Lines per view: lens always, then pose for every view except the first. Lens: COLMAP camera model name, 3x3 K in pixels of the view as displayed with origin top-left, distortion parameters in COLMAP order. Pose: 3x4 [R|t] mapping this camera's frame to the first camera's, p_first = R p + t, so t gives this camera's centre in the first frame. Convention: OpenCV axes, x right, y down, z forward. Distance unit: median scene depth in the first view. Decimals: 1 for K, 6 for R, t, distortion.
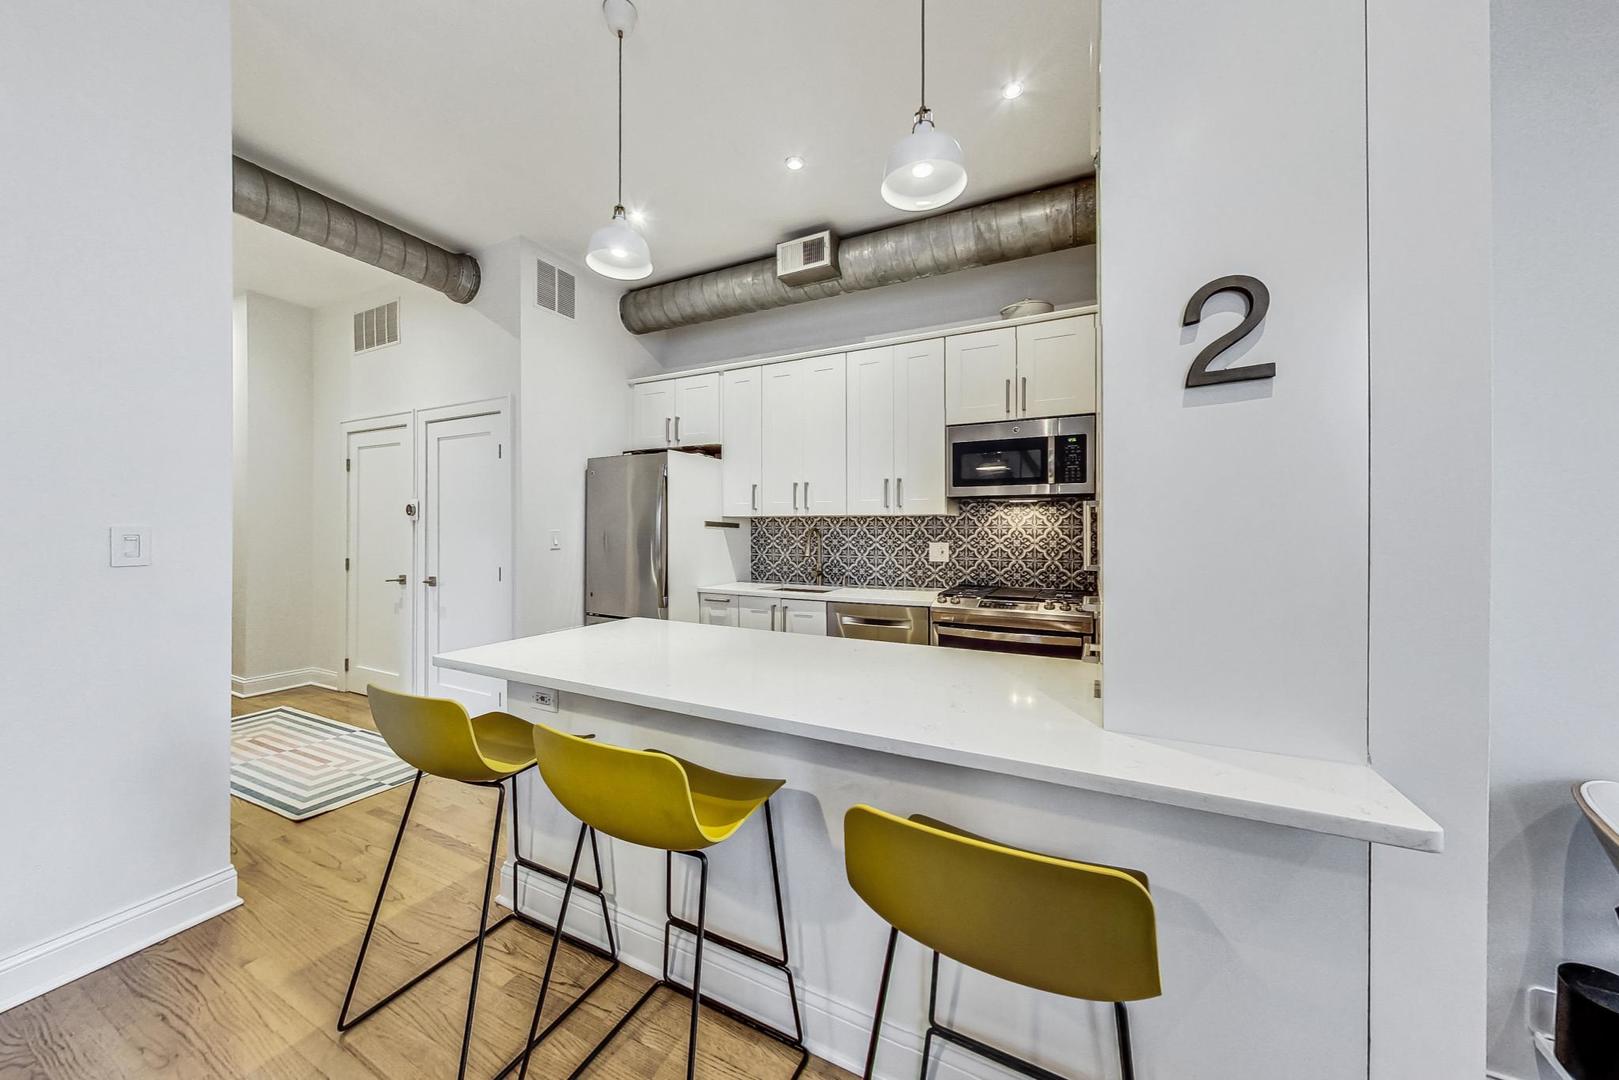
lens RADIAL K [[552.8, 0, 806.1], [0, 552.8, 526.5], [0, 0, 1]] dist [0.008170, 0.000082]
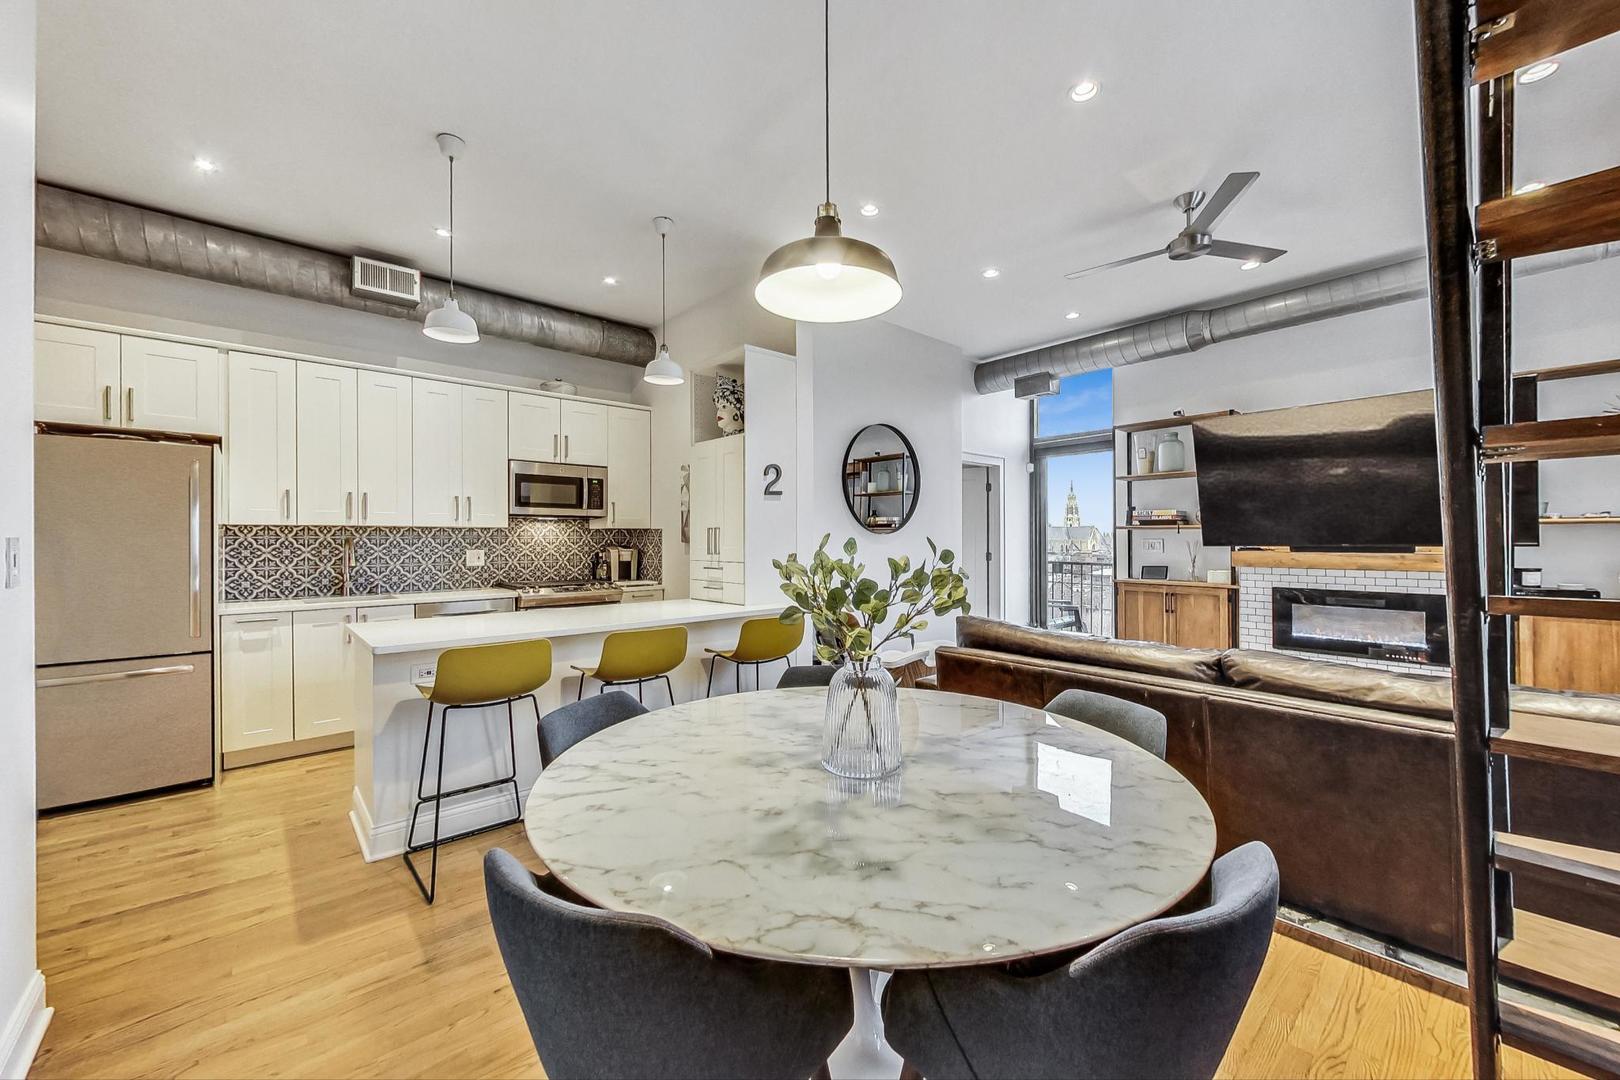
lens RADIAL K [[634.3, 0, 809.5], [0, 634.3, 537.9], [0, 0, 1]] dist [0.008571, -0.000137]
pose [[0.356682, 0.001573, 0.934225, -0.808253], [-0.001826, 0.999998, -0.000987, 0.003154], [-0.934224, -0.001354, 0.356684, -0.174434]]
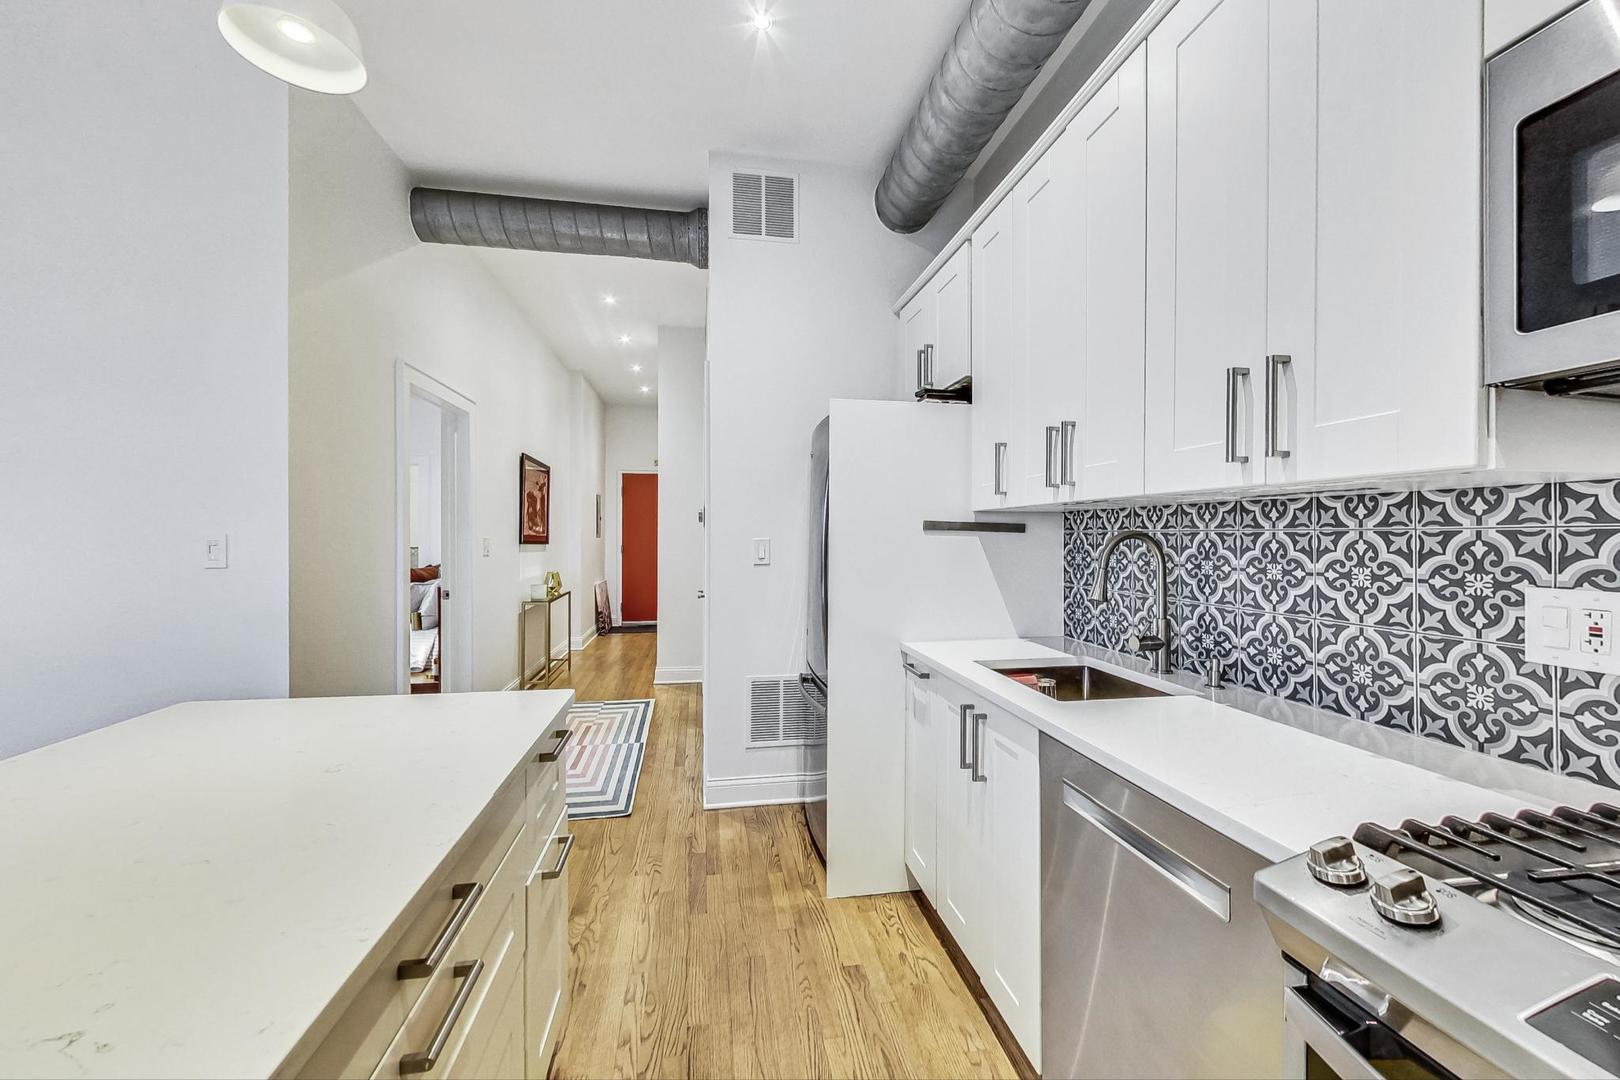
lens RADIAL K [[634.3, 0, 811.8], [0, 634.3, 539.1], [0, 0, 1]] dist [0.008571, -0.000137]
pose [[0.600747, 0.003129, -0.799433, 0.269051], [0.009669, 0.999891, 0.011180, 0.000420], [0.799380, -0.014446, 0.600652, 0.575883]]
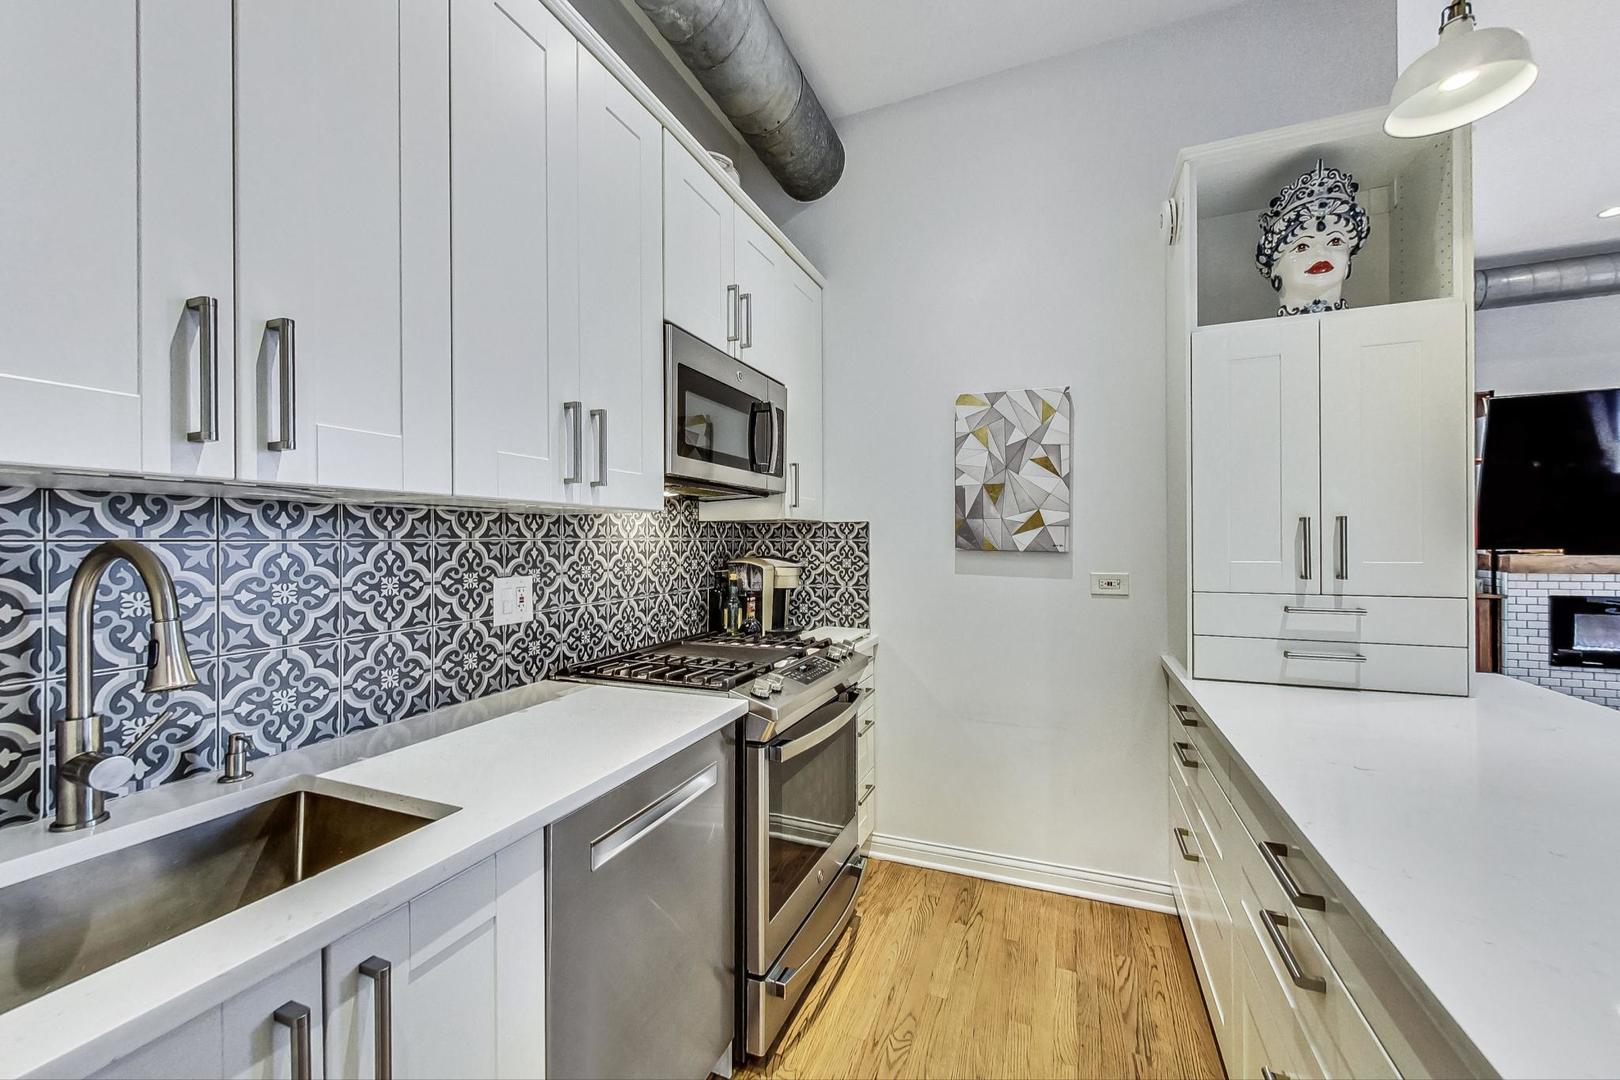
lens RADIAL K [[634.3, 0, 812.7], [0, 634.3, 537.4], [0, 0, 1]] dist [0.008571, -0.000137]
pose [[-0.098184, 0.005984, 0.995150, -0.258374], [0.000396, 0.999982, -0.005974, 0.002608], [-0.995168, -0.000193, -0.098185, 0.842102]]
